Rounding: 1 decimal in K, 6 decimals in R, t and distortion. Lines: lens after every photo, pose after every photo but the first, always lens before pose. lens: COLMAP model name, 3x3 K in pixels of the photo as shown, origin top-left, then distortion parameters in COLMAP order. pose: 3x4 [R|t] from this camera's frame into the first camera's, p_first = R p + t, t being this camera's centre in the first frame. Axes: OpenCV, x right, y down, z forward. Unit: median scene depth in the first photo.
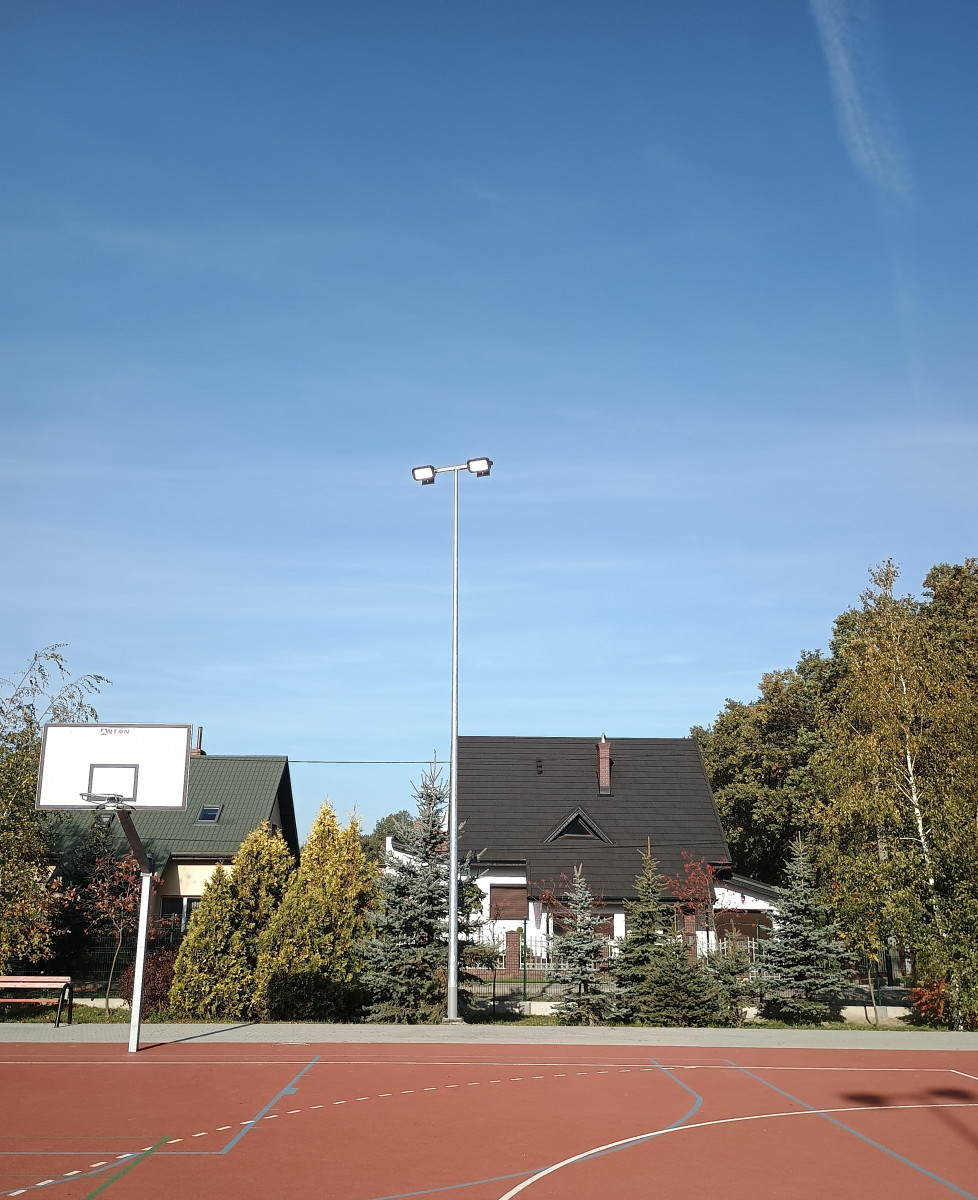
lens RADIAL K [[1105.8, 0, 490.3], [0, 1105.8, 625.3], [0, 0, 1]] dist [0.033129, -0.008324]
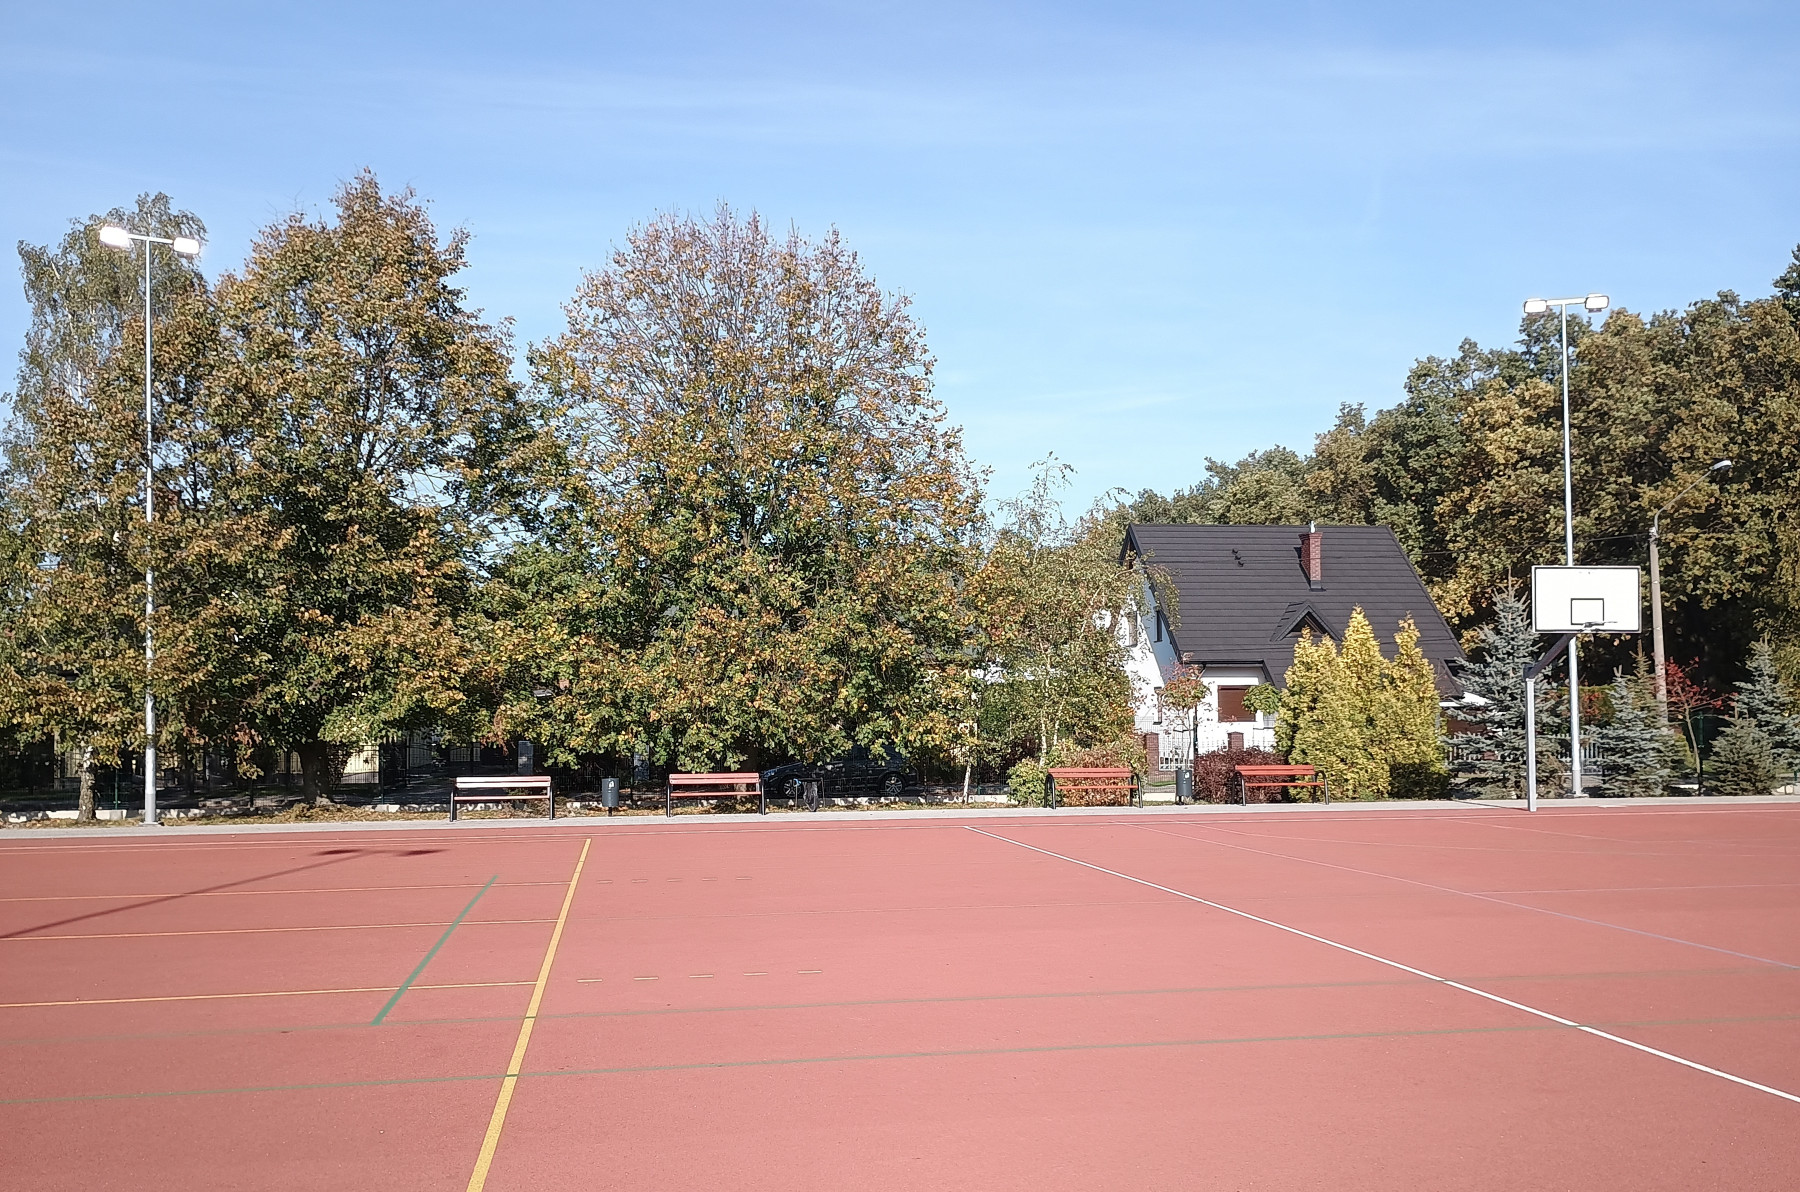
lens RADIAL K [[1568.8, 0, 900.7], [0, 1568.8, 673.4], [0, 0, 1]] dist [-0.001543, 0.000018]
pose [[0.988541, -0.015395, 0.150165, -0.941920], [-0.017837, 0.975905, 0.217467, -0.118302], [-0.149895, -0.217654, 0.964447, -0.460574]]
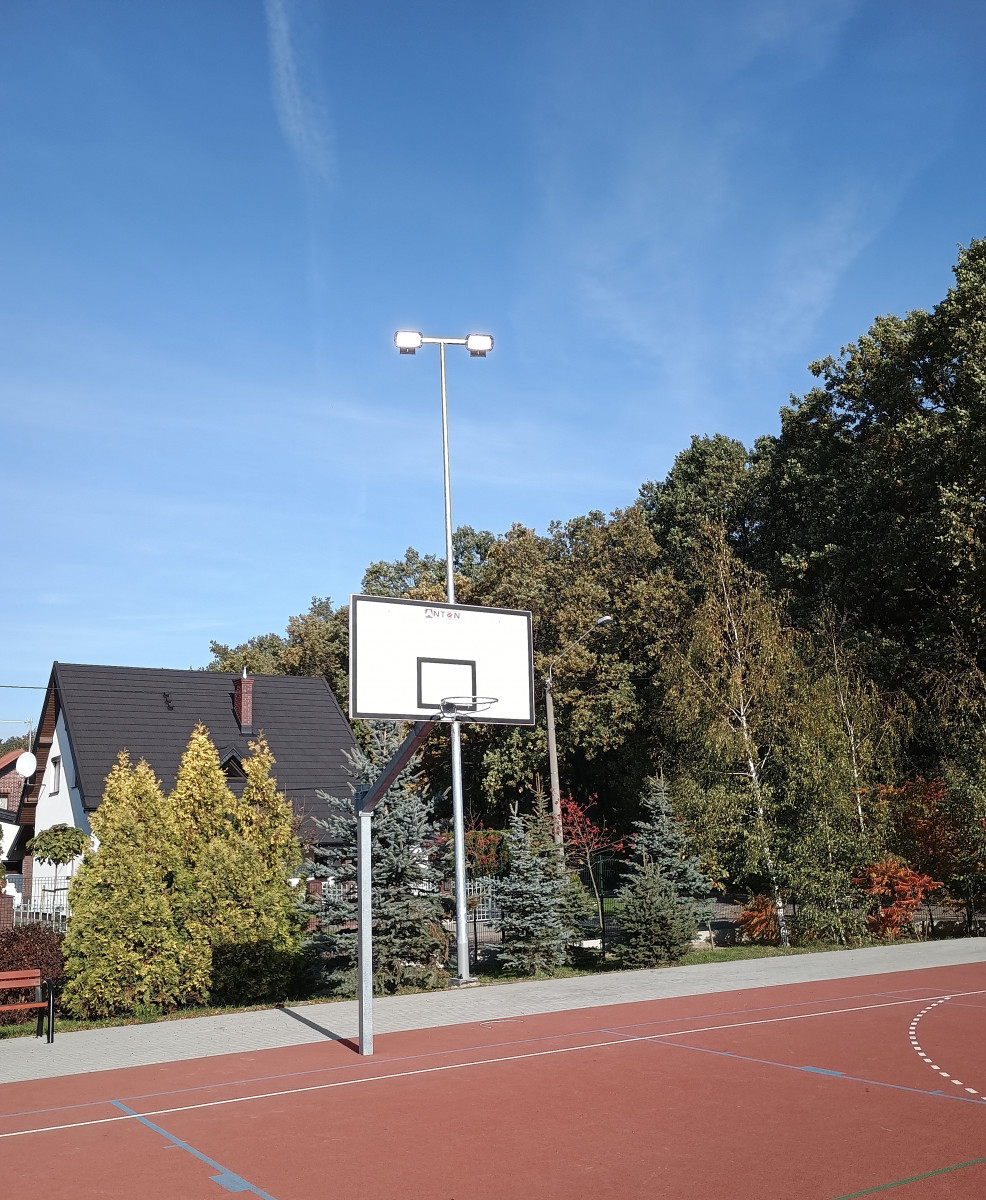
lens RADIAL K [[1106.6, 0, 493.0], [0, 1106.6, 600.0], [0, 0, 1]] dist [0.036609, -0.005666]
pose [[0.852266, 0.079275, 0.517067, -0.453538], [-0.091092, 0.995839, -0.002534, 0.056683], [-0.515116, -0.044941, 0.855941, 0.244370]]
